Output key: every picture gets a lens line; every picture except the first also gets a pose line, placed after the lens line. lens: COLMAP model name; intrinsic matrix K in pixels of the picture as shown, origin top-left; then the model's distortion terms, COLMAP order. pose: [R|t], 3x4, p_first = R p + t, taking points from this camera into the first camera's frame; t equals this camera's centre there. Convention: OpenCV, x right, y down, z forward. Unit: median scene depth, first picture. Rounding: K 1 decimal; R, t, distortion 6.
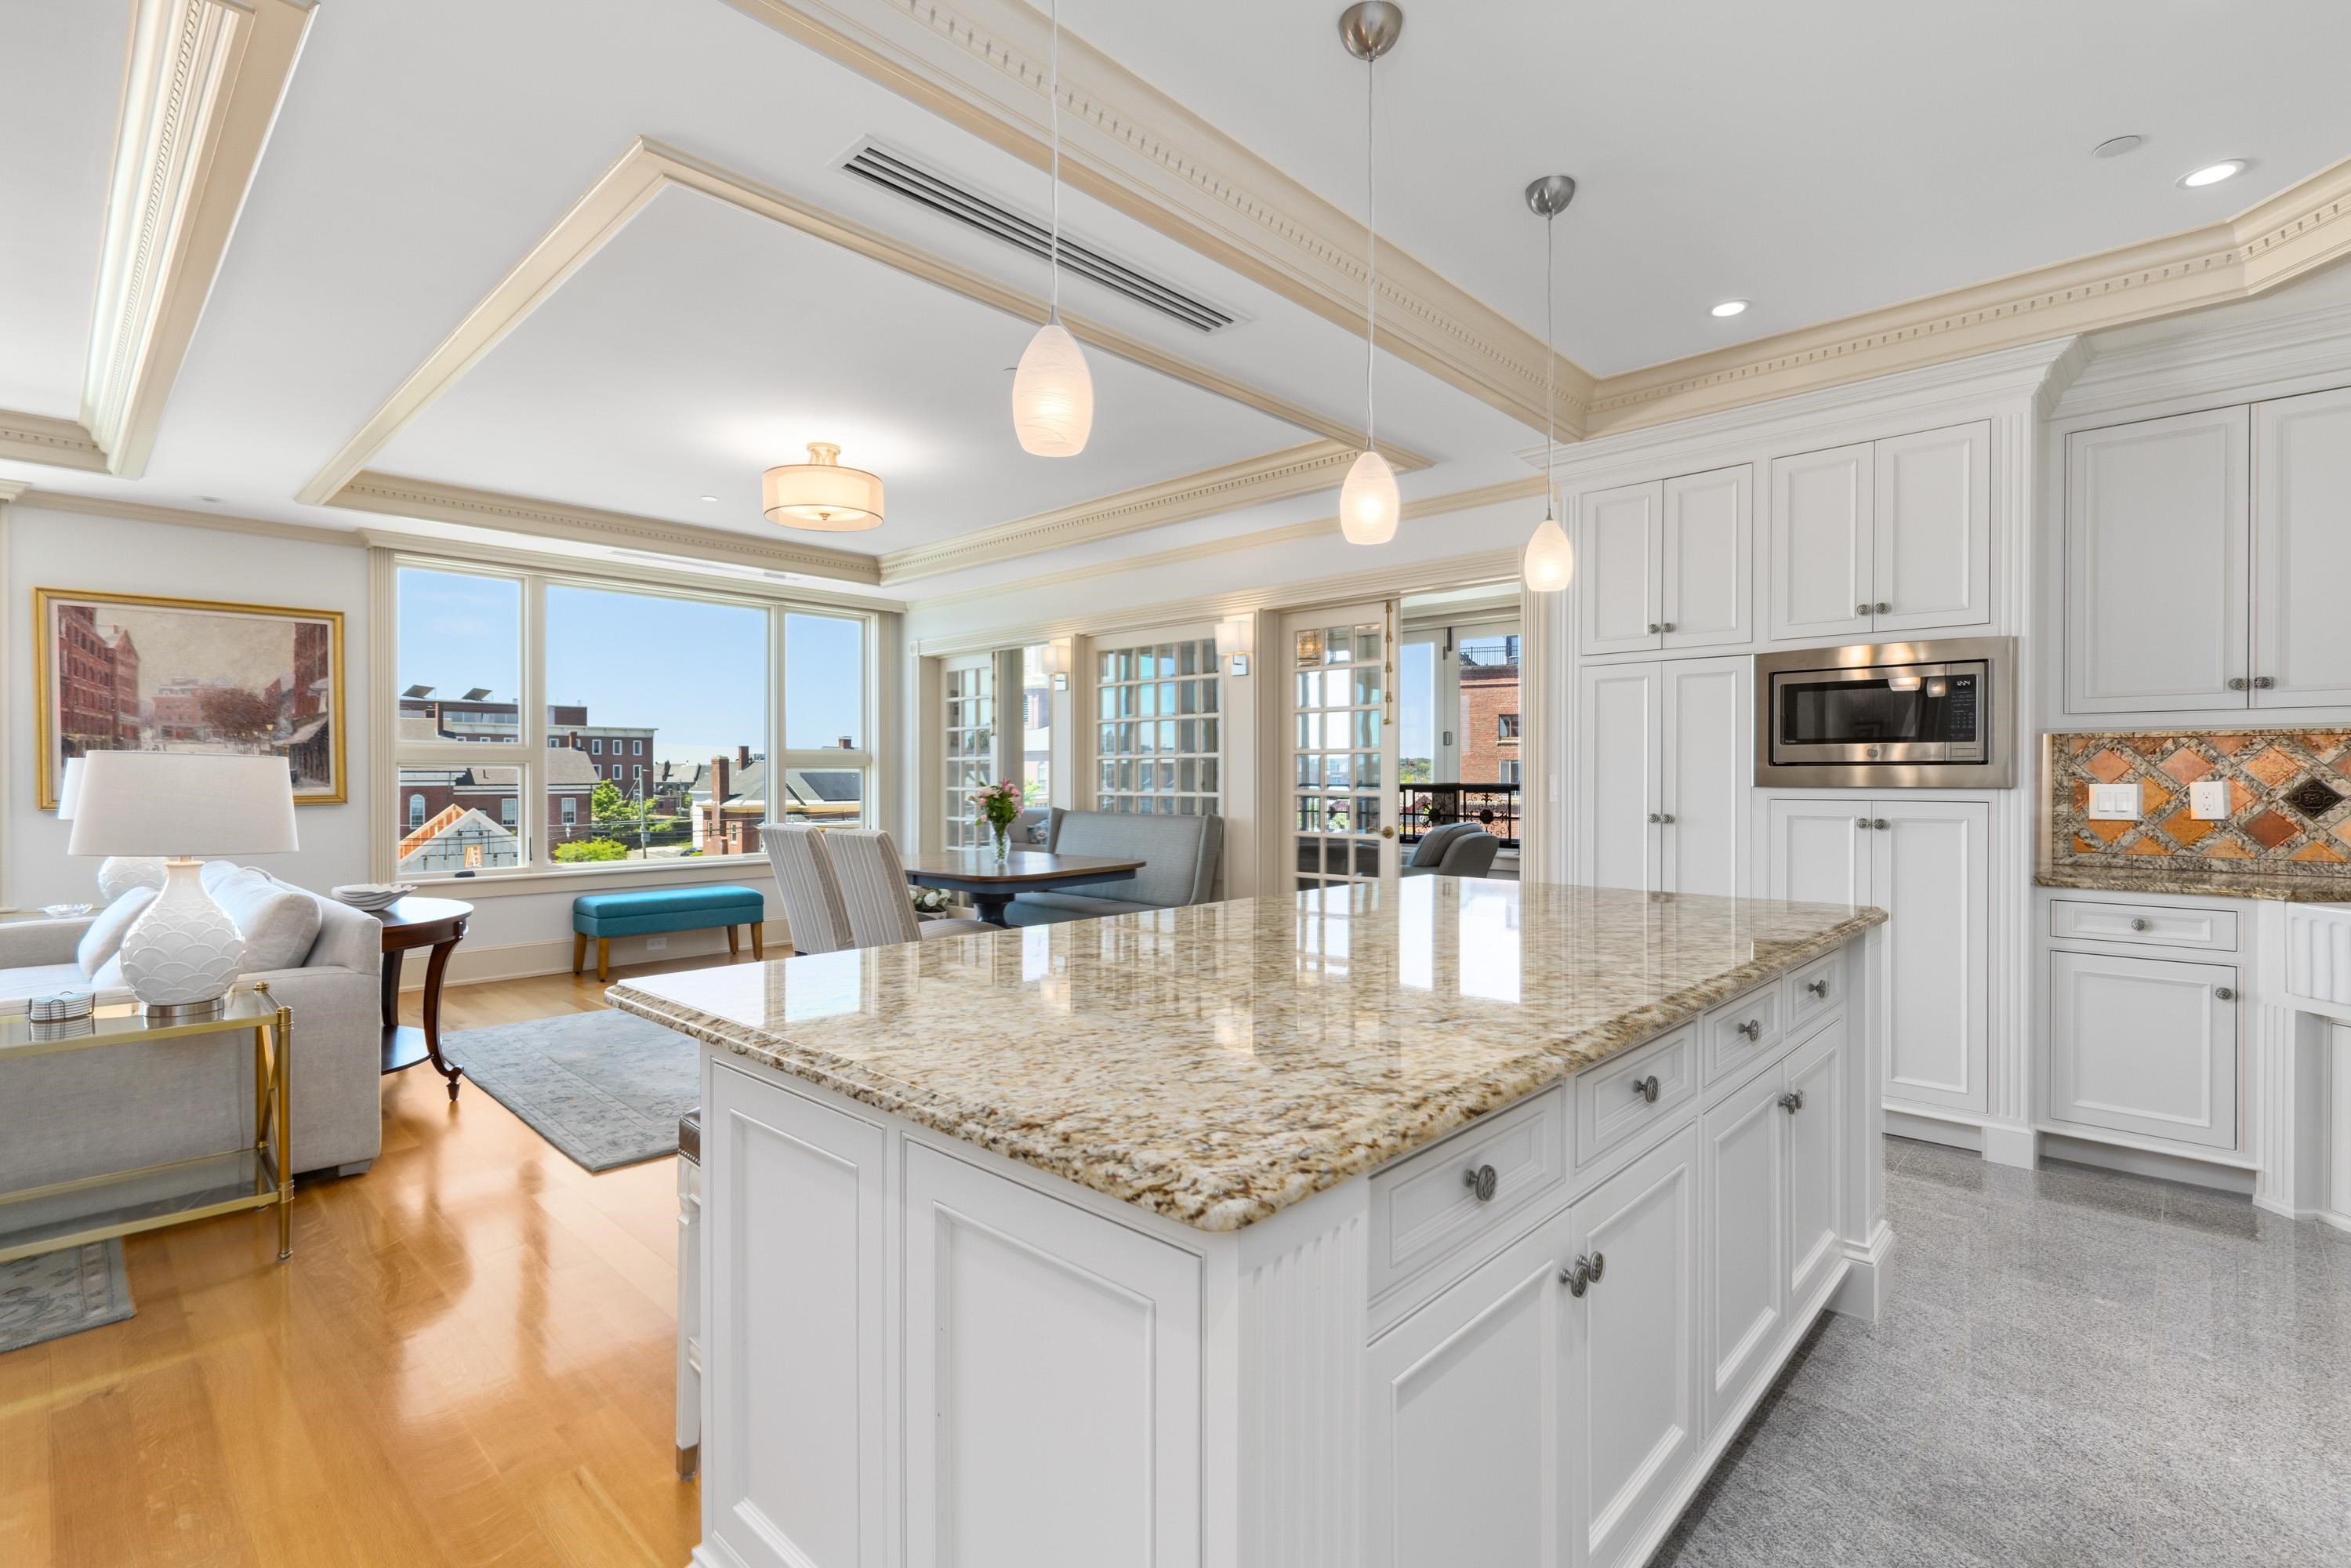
lens RADIAL K [[1060.4, 0, 1198.2], [0, 1060.4, 780.7], [0, 0, 1]] dist [0.007220, -0.001744]
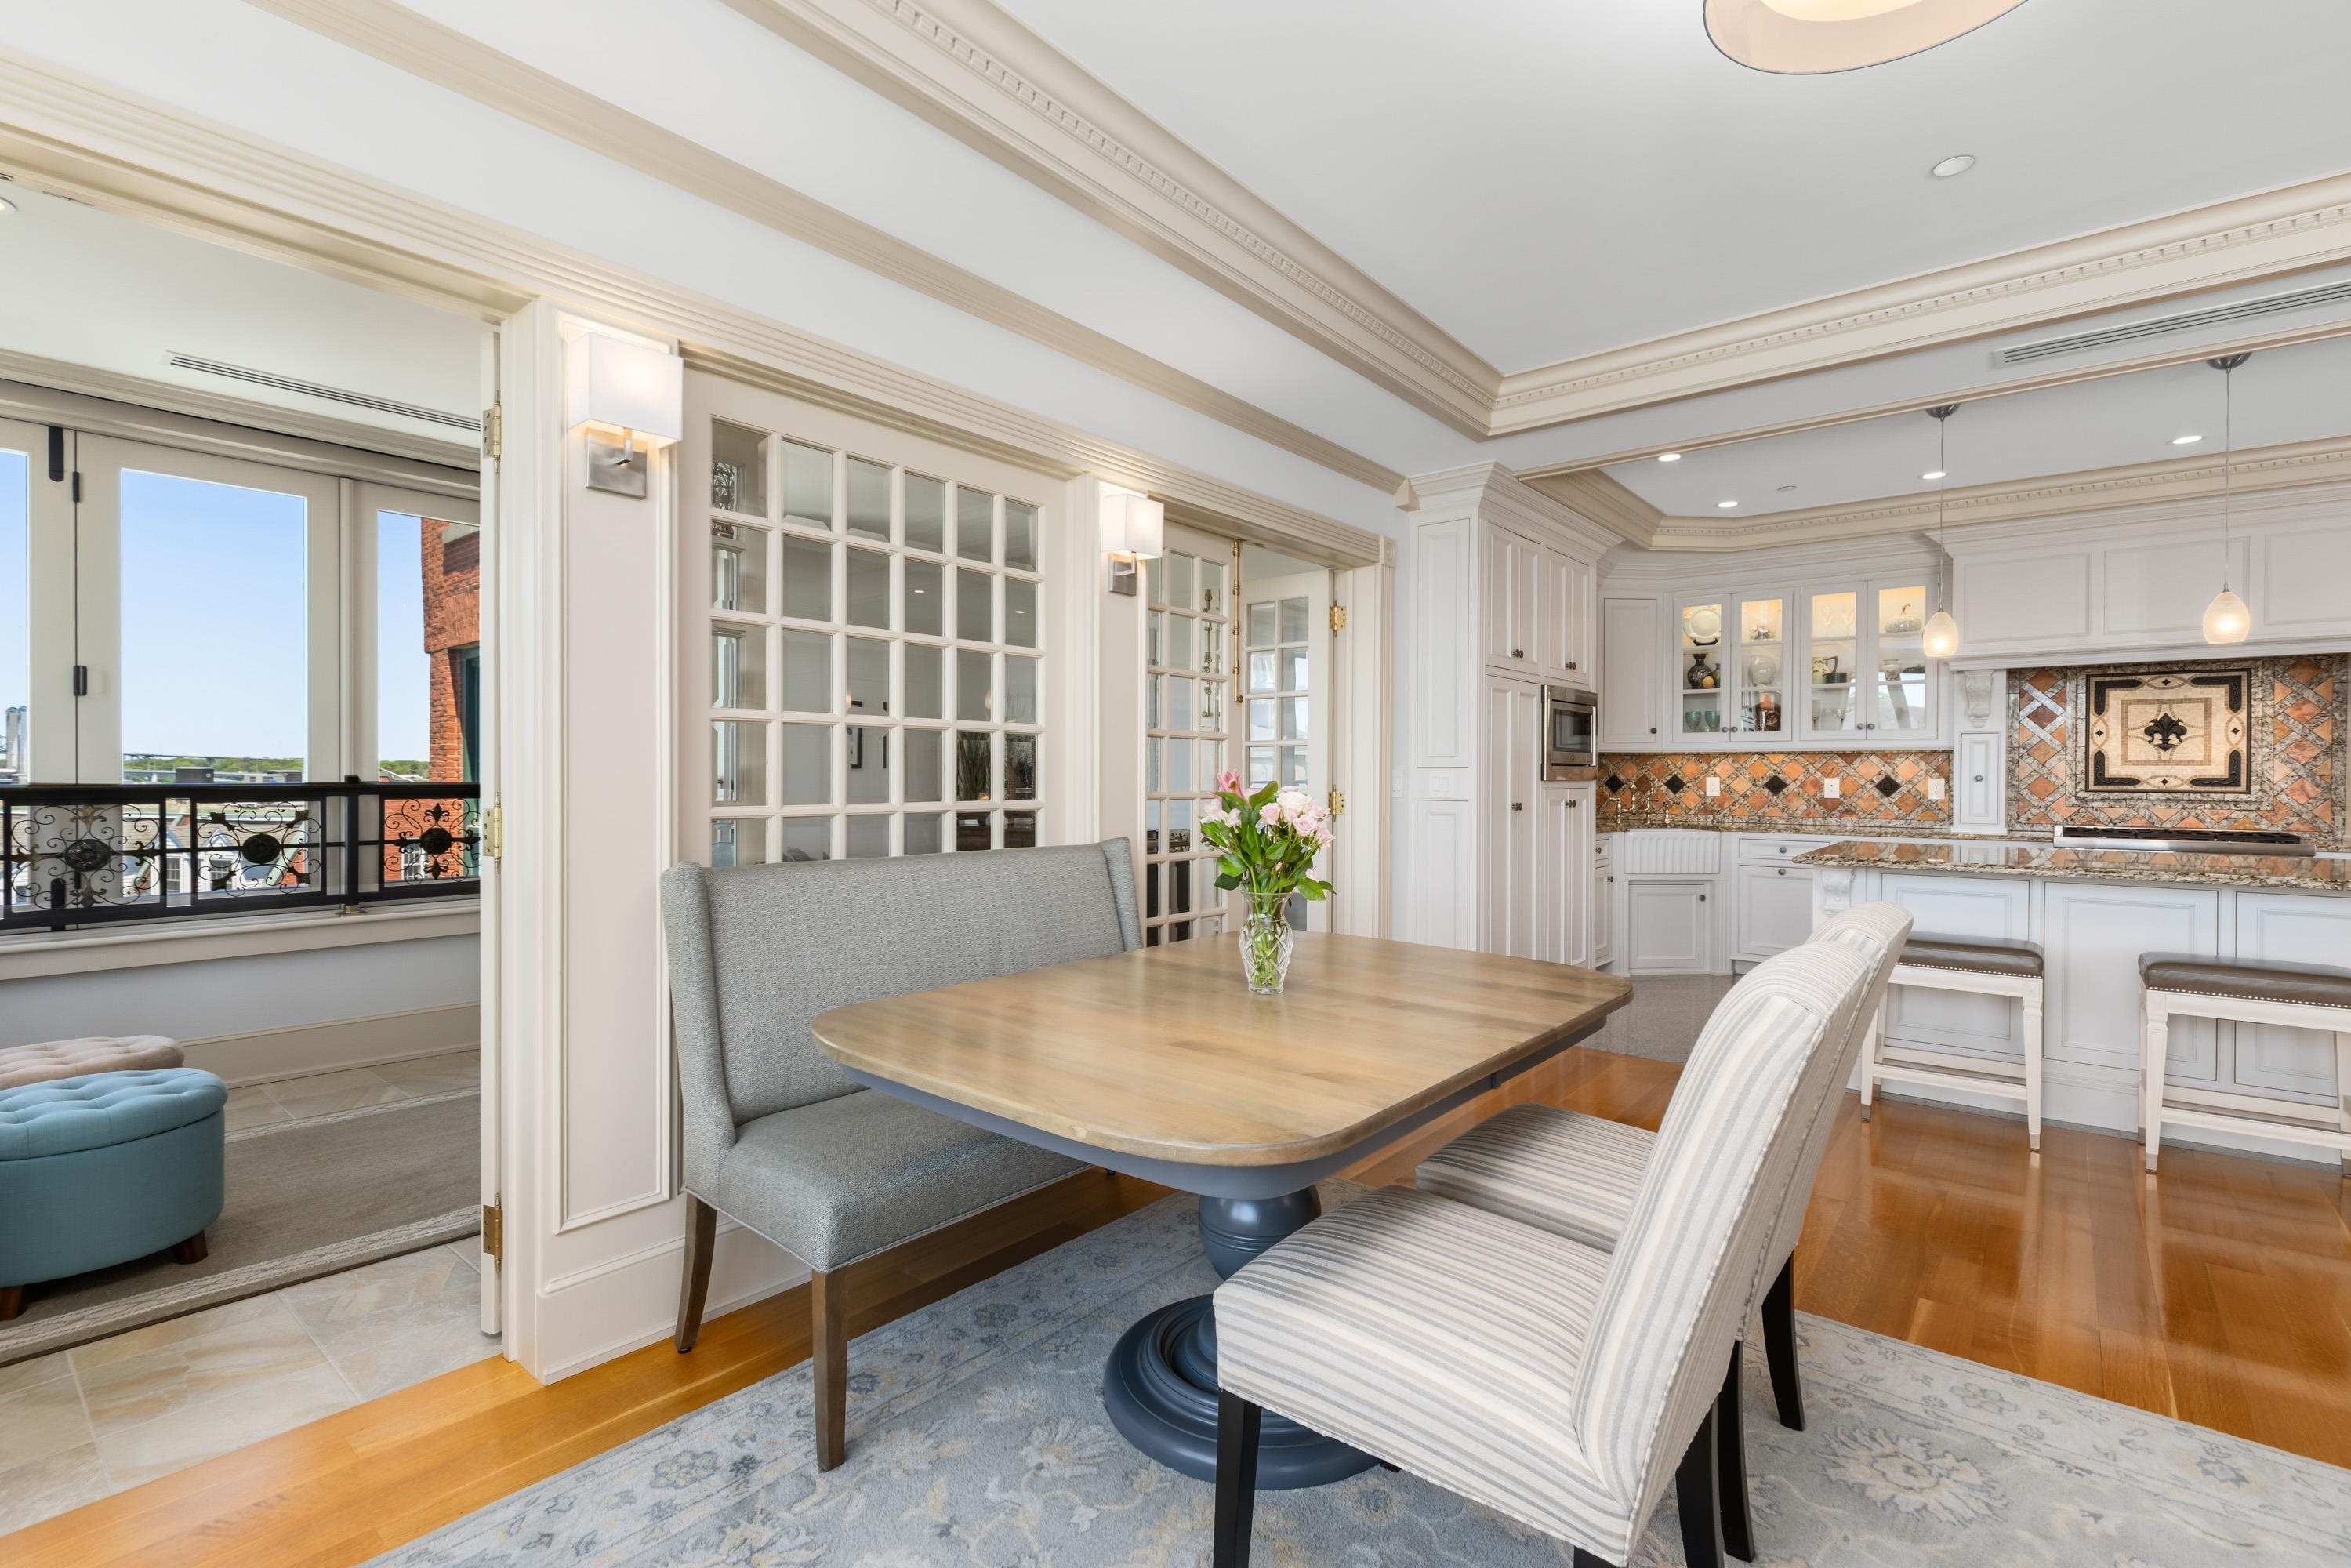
lens RADIAL K [[1060.4, 0, 1198.6], [0, 1060.4, 778.0], [0, 0, 1]] dist [0.007220, -0.001744]
pose [[-0.069729, -0.004860, 0.997554, -0.590079], [0.001090, 0.999987, 0.004948, -0.003793], [-0.997565, 0.001432, -0.069723, 1.118777]]
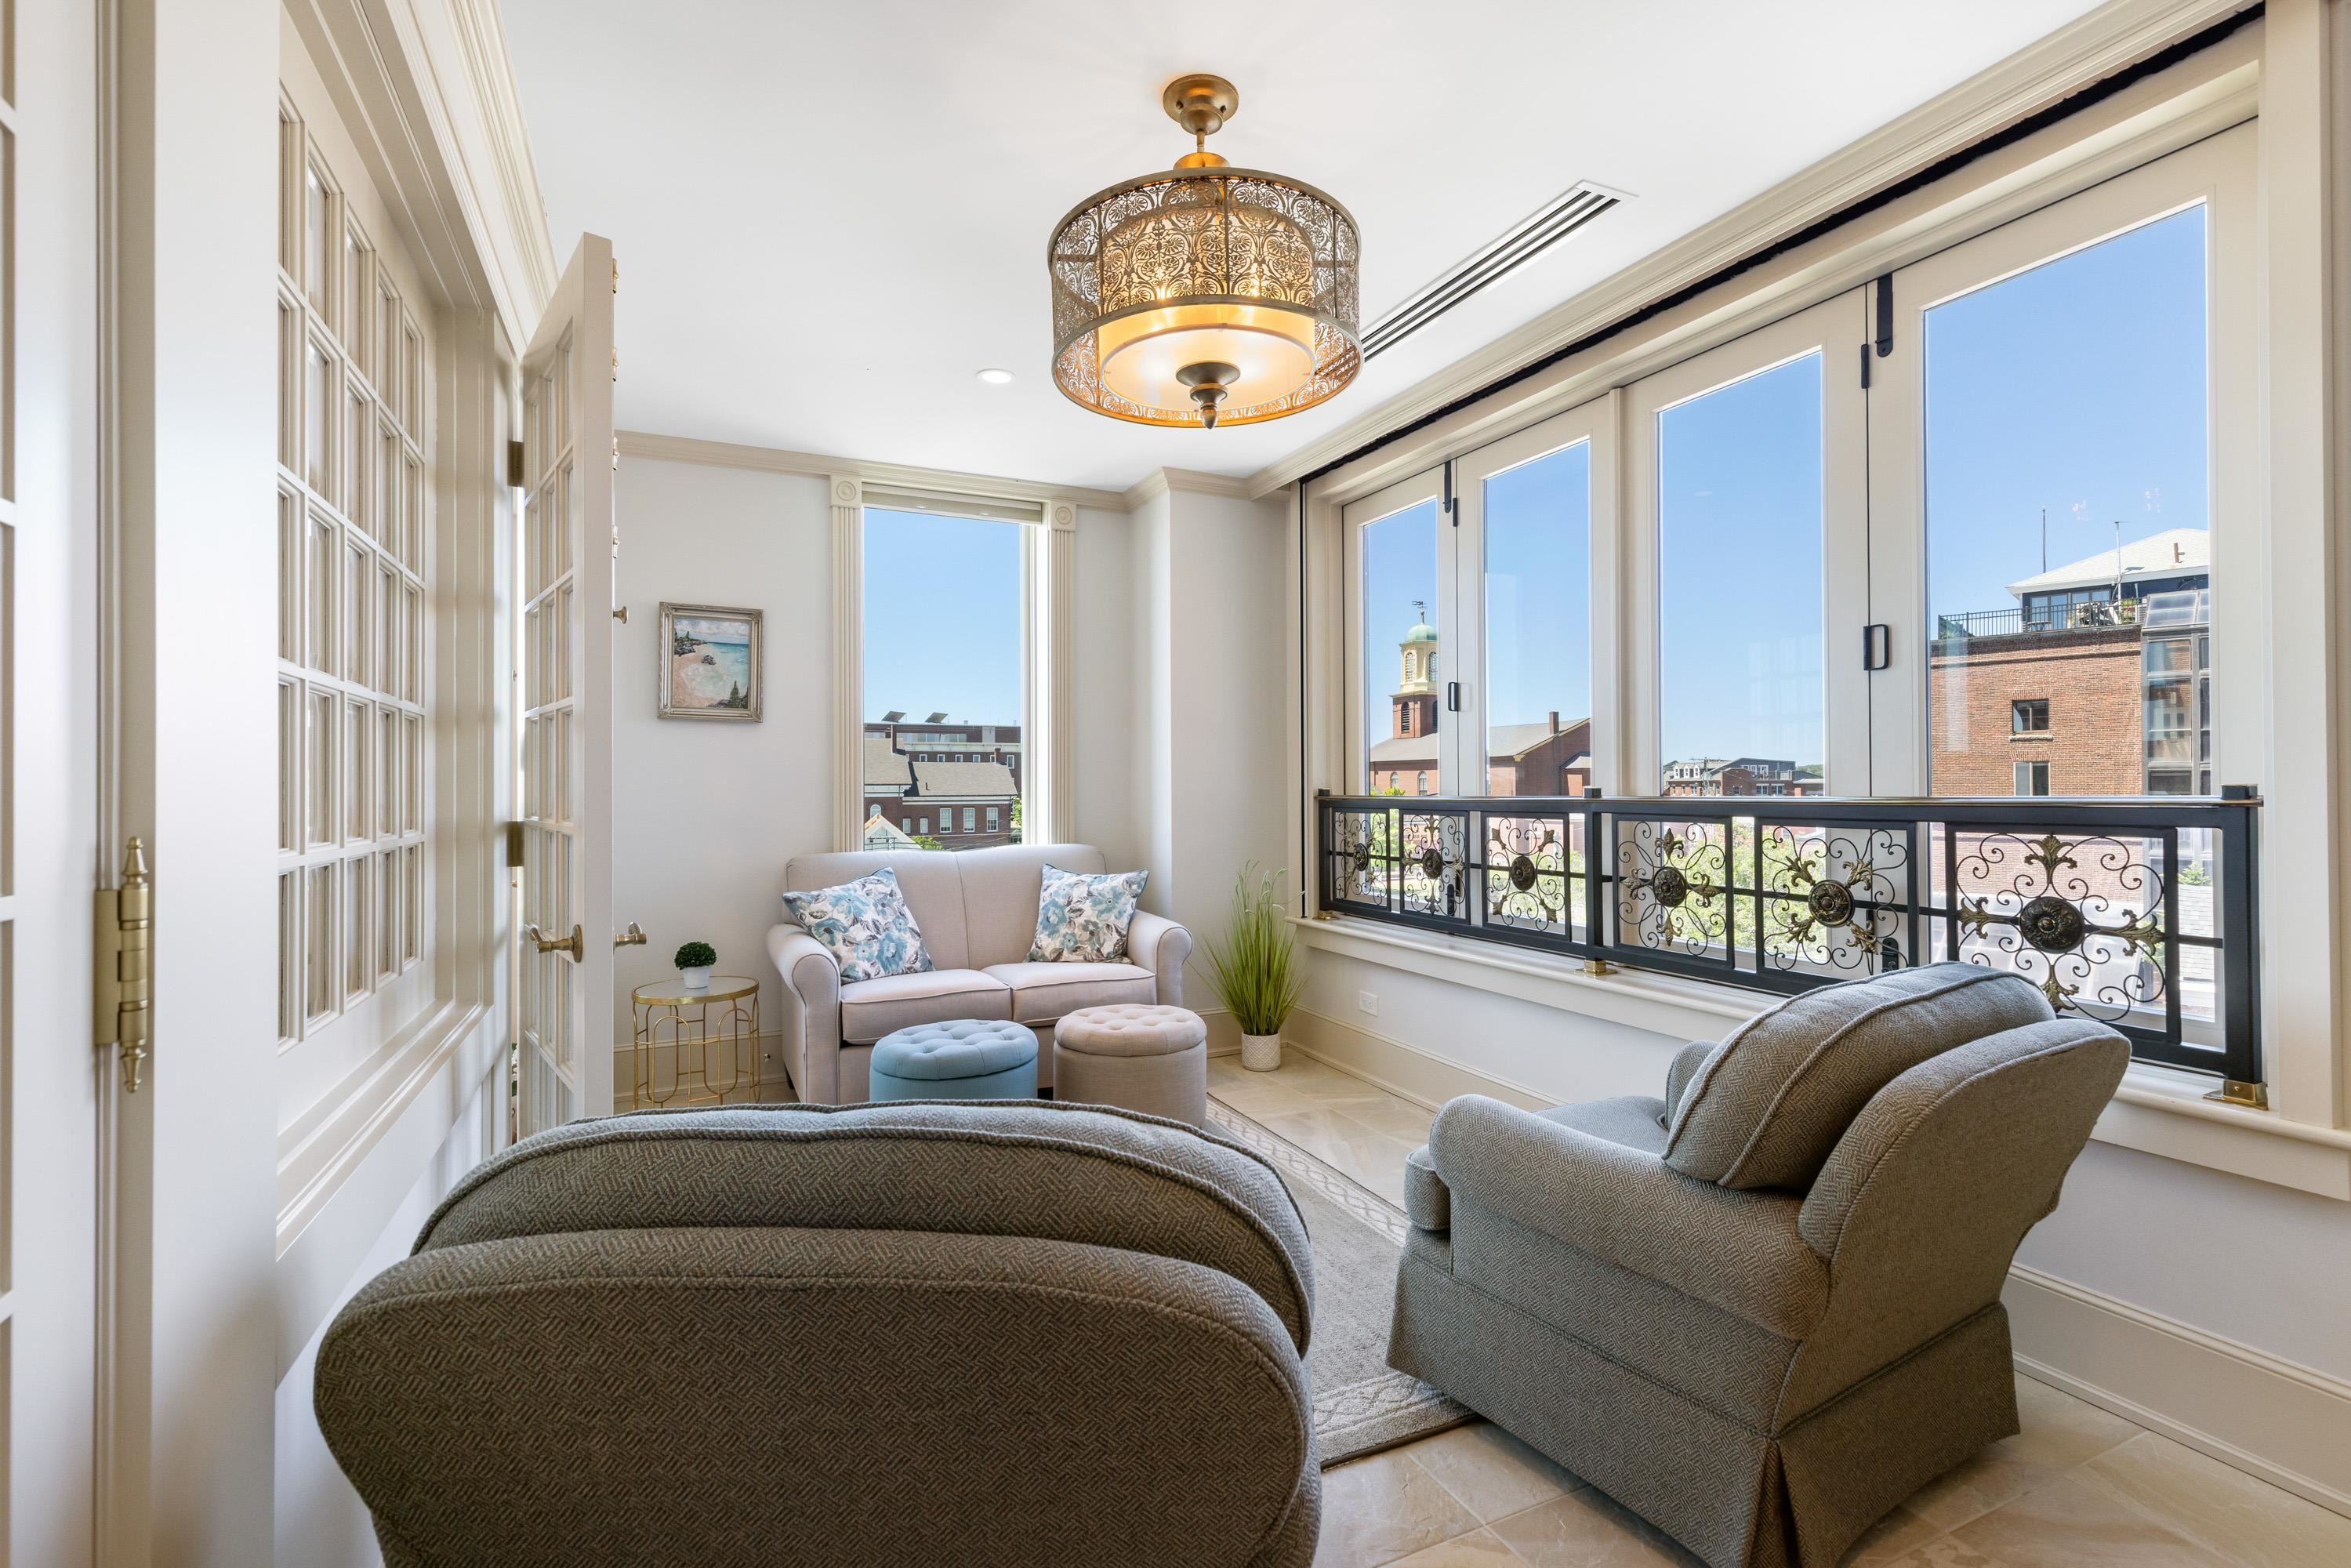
lens RADIAL K [[1060.4, 0, 1173.0], [0, 1060.4, 776.0], [0, 0, 1]] dist [0.007220, -0.001744]
pose [[0.925641, -0.005050, -0.378369, 0.268117], [-0.000724, 0.999885, -0.015117, 0.001114], [0.378402, 0.014267, 0.925531, 1.059593]]
